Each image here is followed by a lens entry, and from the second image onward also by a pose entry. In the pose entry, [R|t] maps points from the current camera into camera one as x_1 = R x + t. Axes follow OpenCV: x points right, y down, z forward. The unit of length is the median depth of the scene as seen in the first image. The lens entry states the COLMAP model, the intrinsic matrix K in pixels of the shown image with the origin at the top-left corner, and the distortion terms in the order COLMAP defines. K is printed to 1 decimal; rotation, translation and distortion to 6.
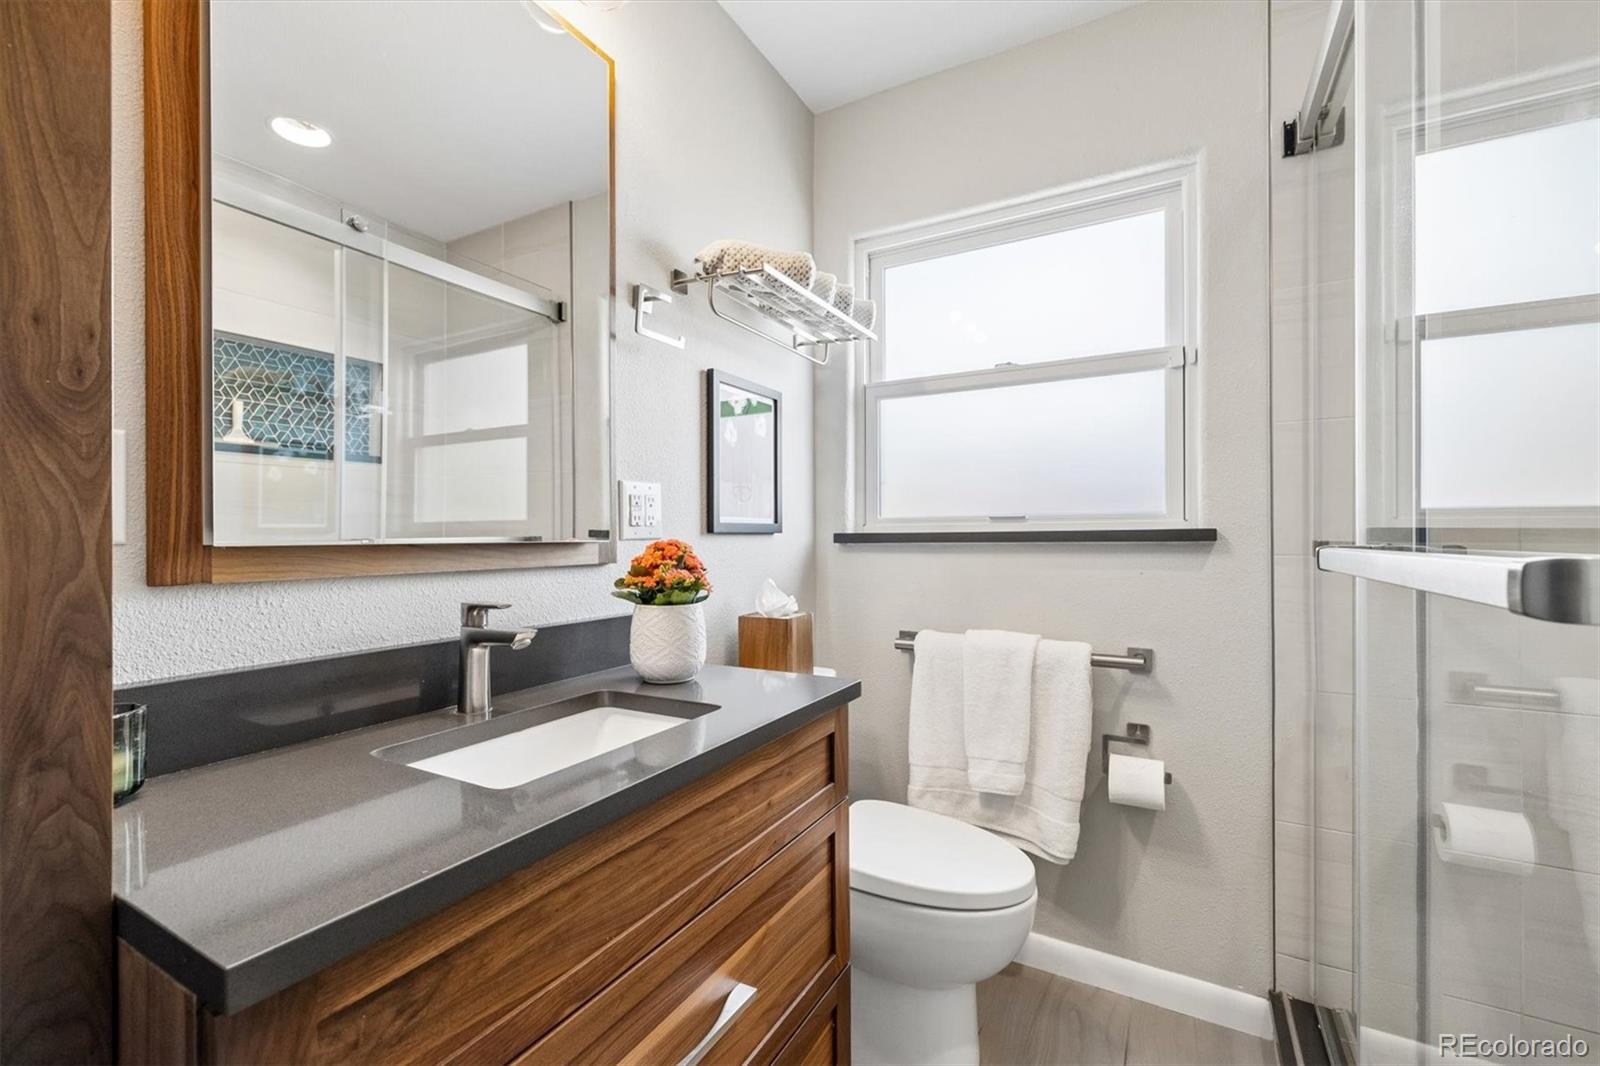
lens RADIAL K [[669.4, 0, 793.6], [0, 669.4, 529.9], [0, 0, 1]] dist [0.002279, 0.000761]
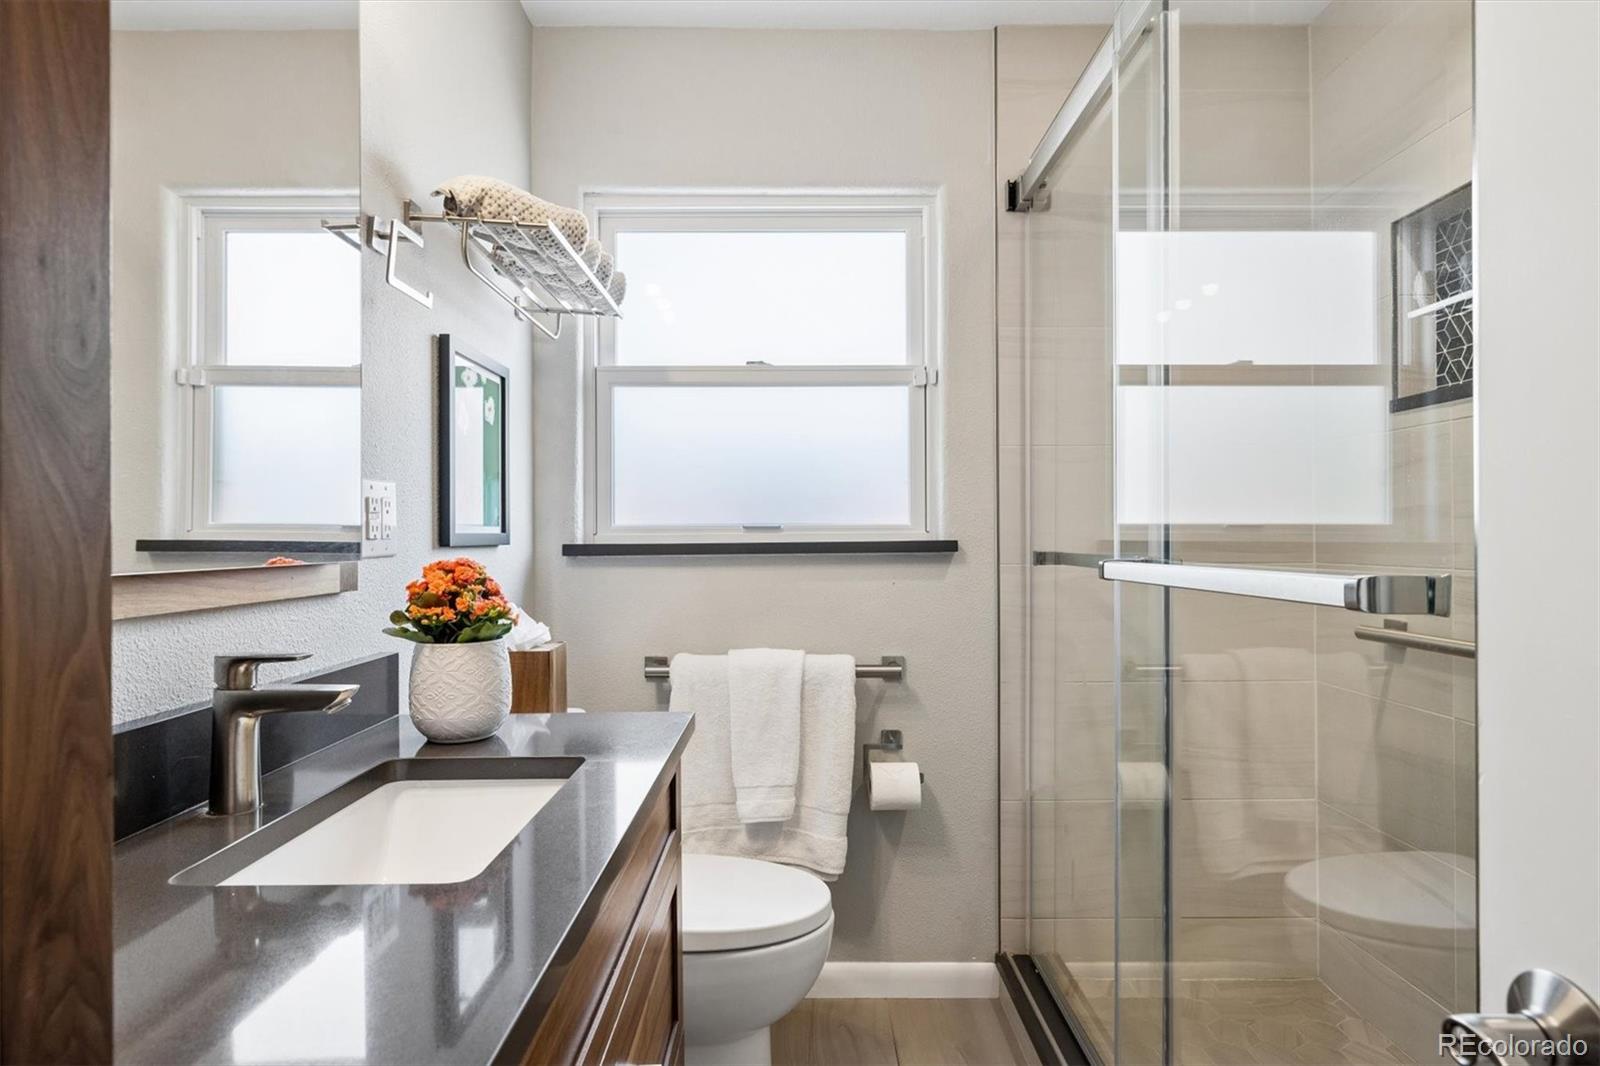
lens RADIAL K [[810.8, 0, 800.0], [0, 810.8, 533.0], [0, 0, 1]] dist [0.001051, 0.000613]
pose [[0.872363, 0.003475, 0.488847, -0.222342], [-0.003660, 0.999993, -0.000578, -0.012015], [-0.488846, -0.001284, 0.872369, -0.016570]]
